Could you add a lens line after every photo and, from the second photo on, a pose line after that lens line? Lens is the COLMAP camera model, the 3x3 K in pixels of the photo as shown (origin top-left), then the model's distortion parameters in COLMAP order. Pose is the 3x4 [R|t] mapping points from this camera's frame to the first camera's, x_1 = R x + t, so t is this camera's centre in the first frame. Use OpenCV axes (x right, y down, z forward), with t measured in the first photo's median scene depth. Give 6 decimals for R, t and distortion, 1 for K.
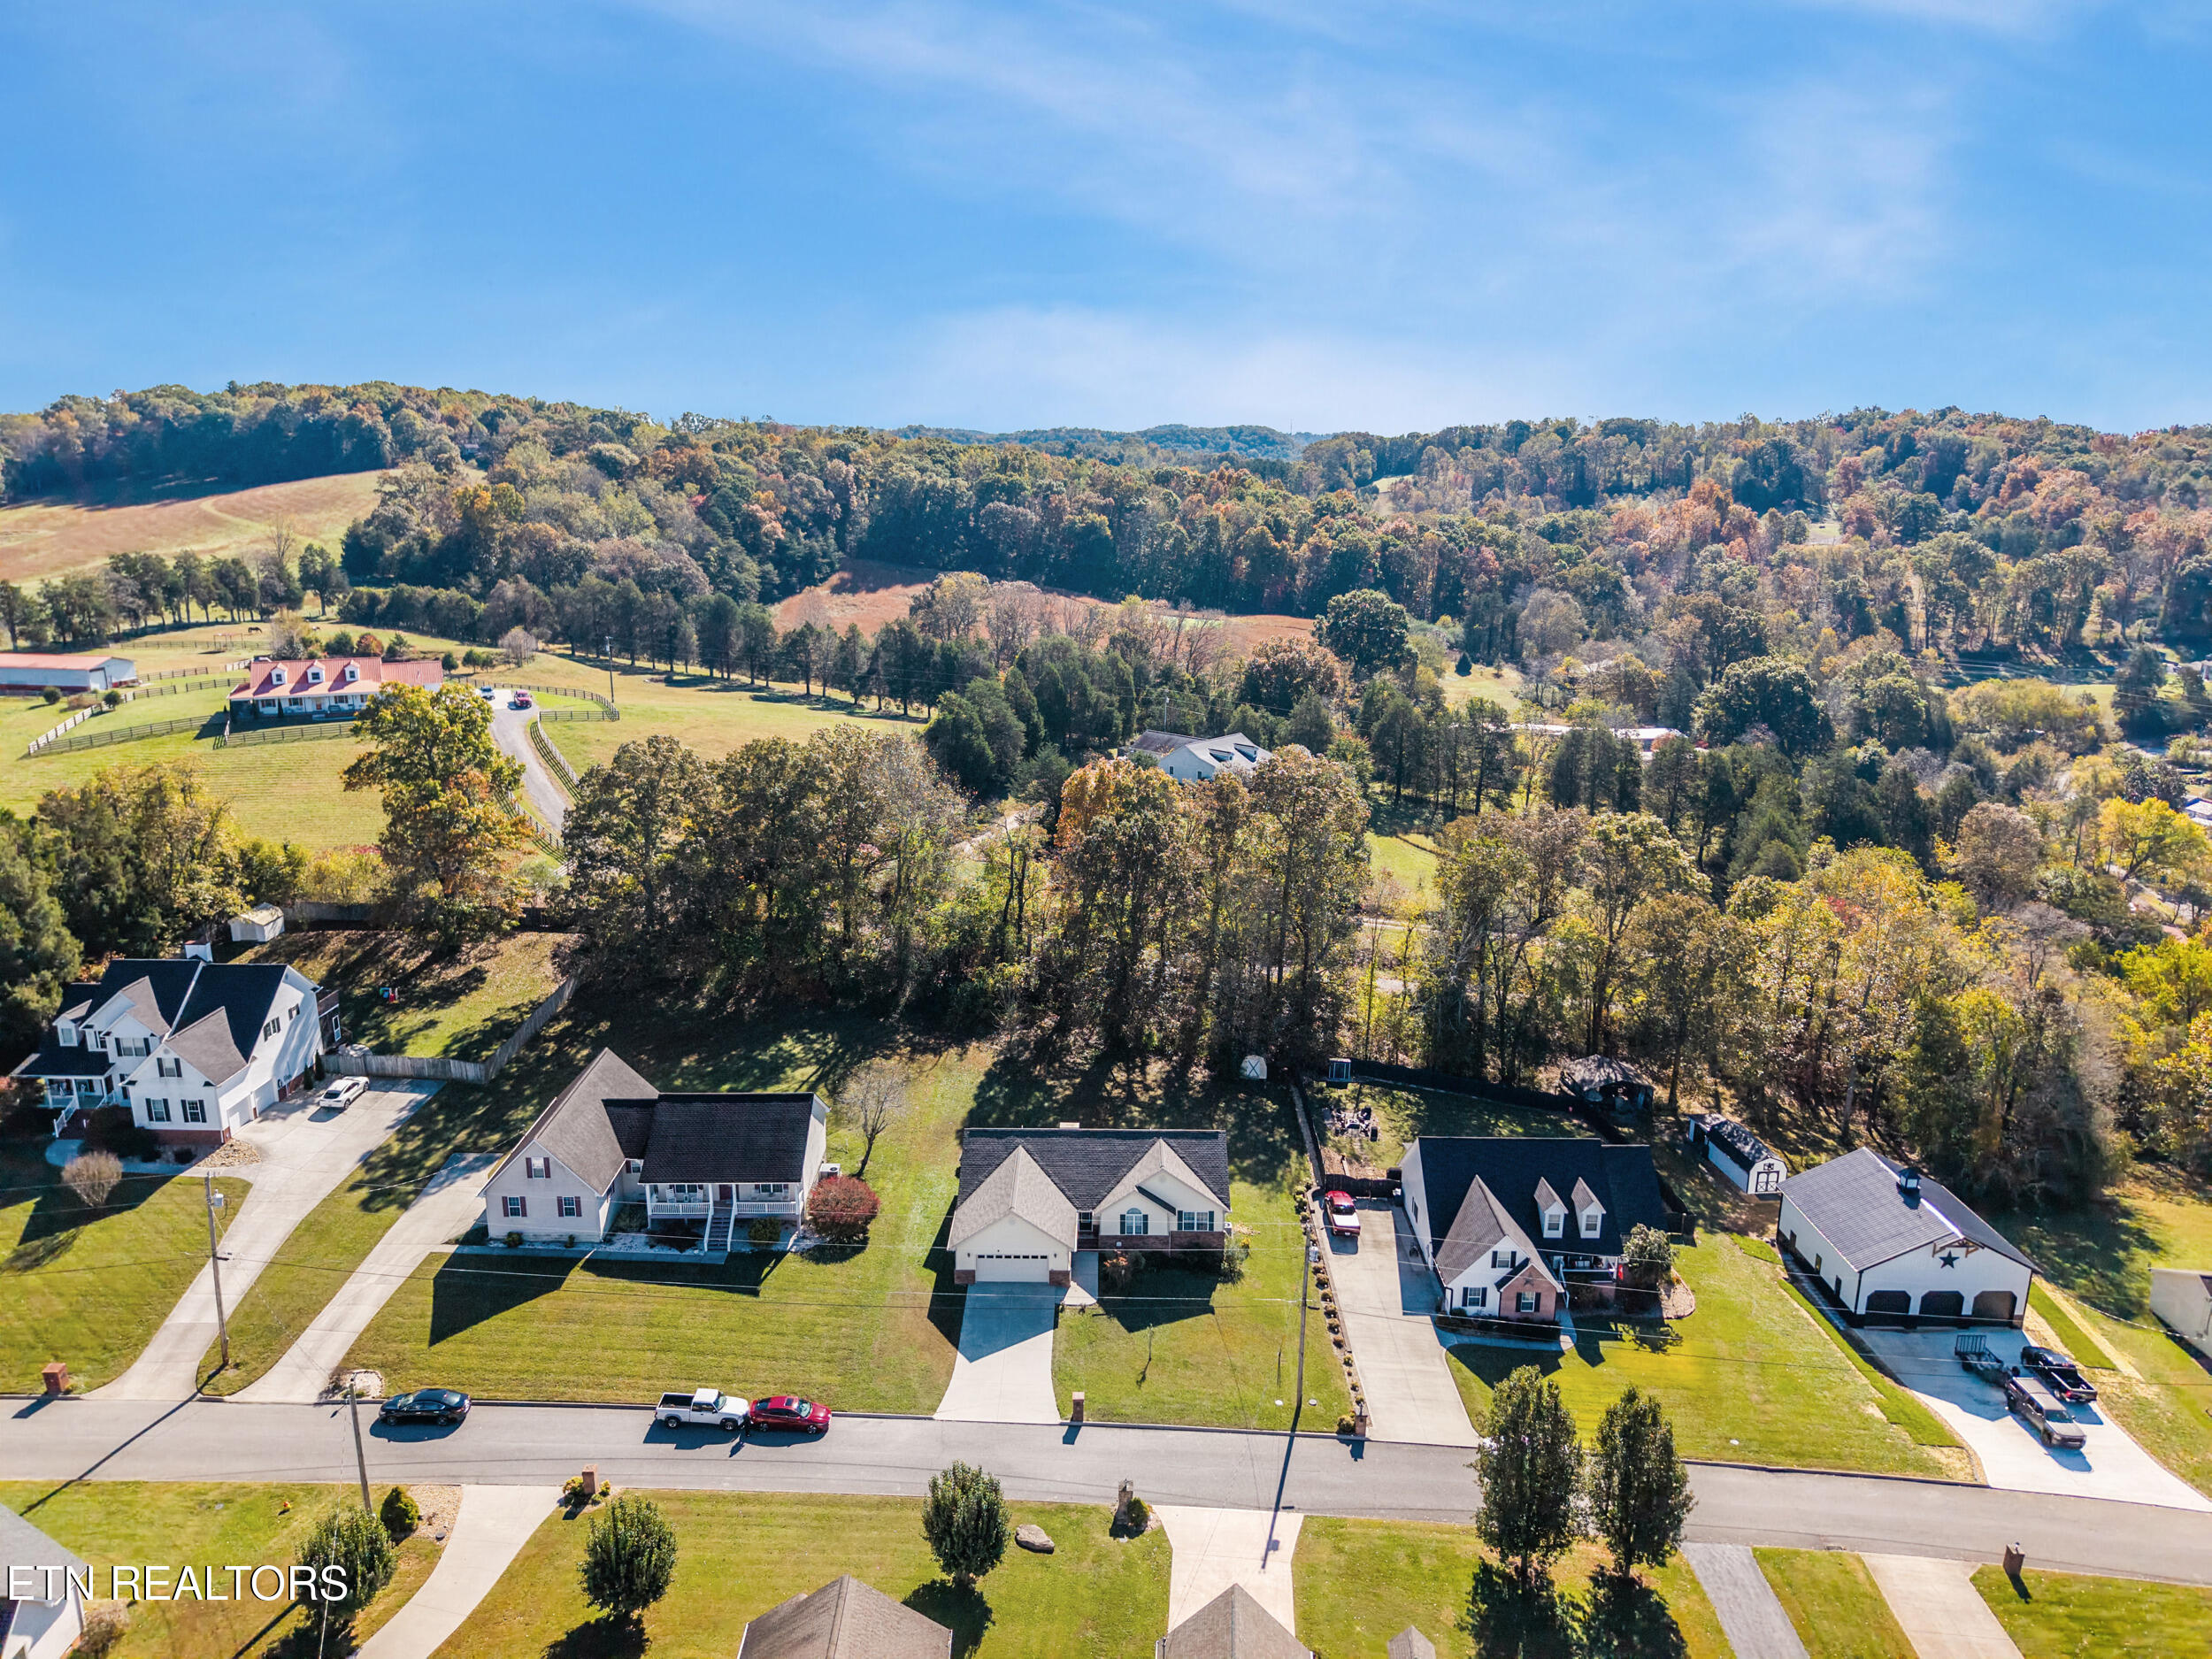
lens RADIAL K [[1484.7, 0, 1094.0], [0, 1484.7, 820.4], [0, 0, 1]] dist [0.007874, -0.001963]
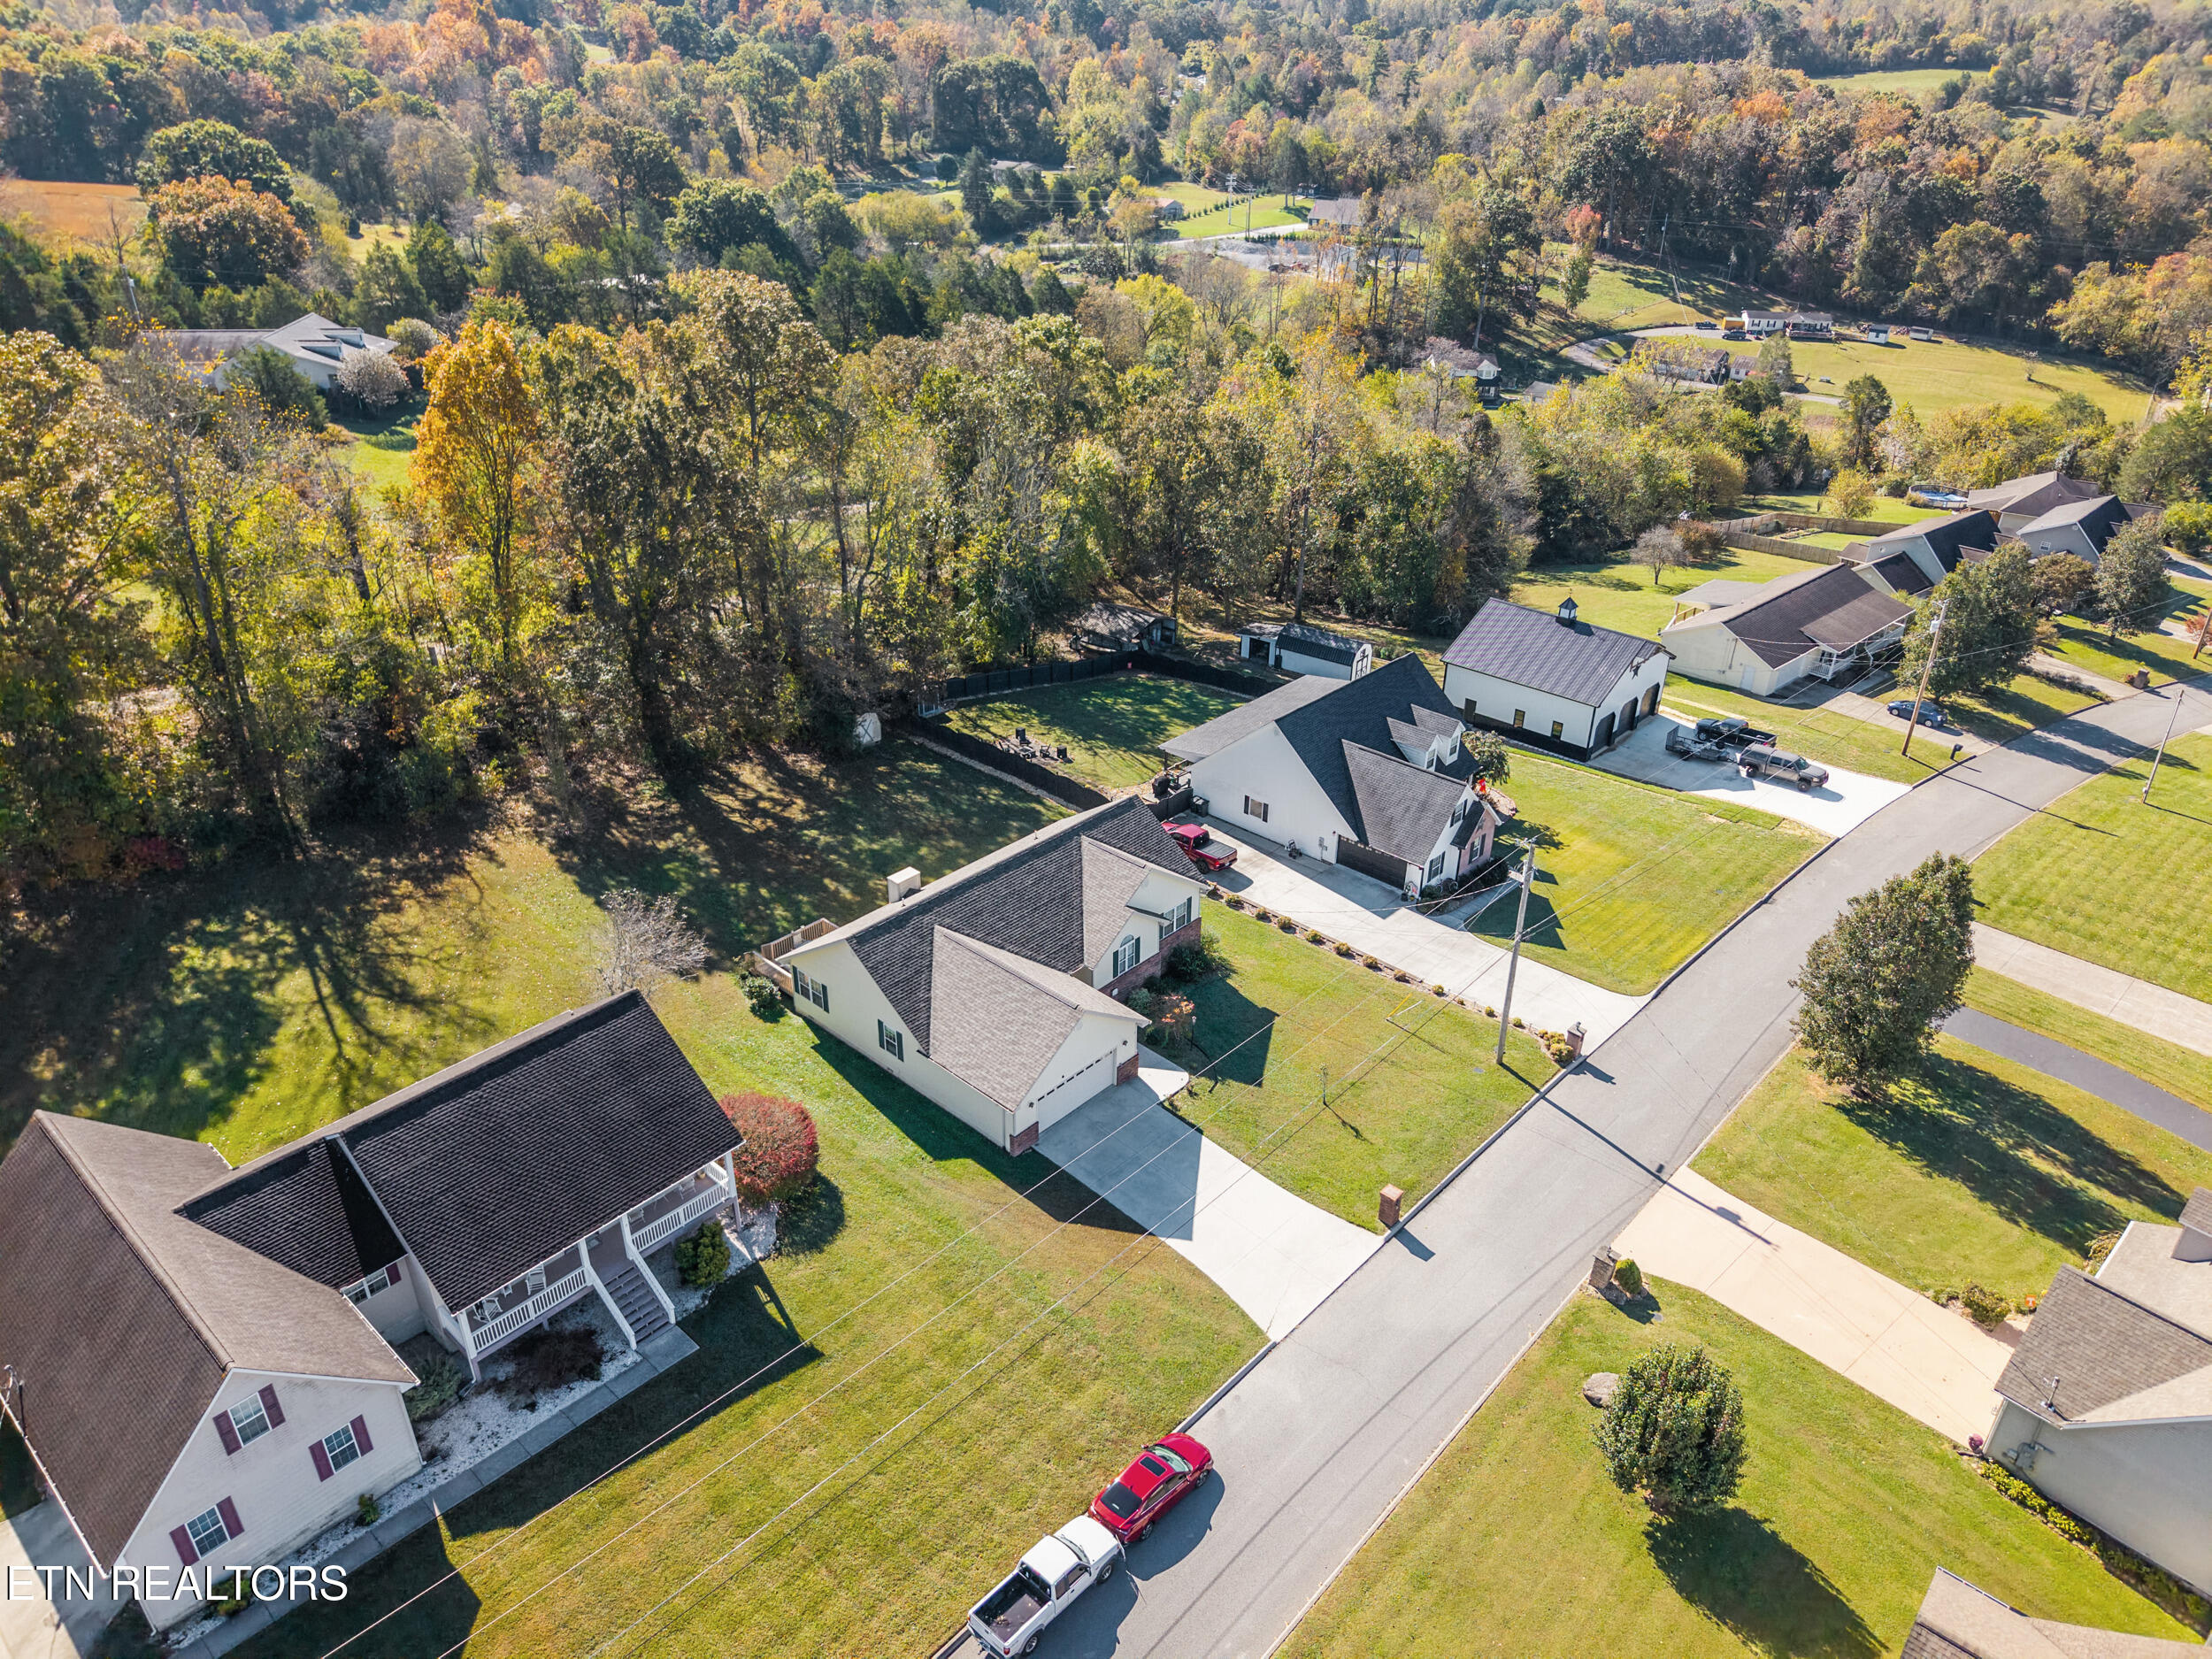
lens RADIAL K [[1484.7, 0, 1094.0], [0, 1484.7, 820.4], [0, 0, 1]] dist [0.007874, -0.001963]
pose [[0.673506, -0.350412, 0.650847, -0.426106], [0.166478, 0.929782, 0.328314, -0.016746], [-0.720191, -0.112770, 0.684549, 0.567919]]
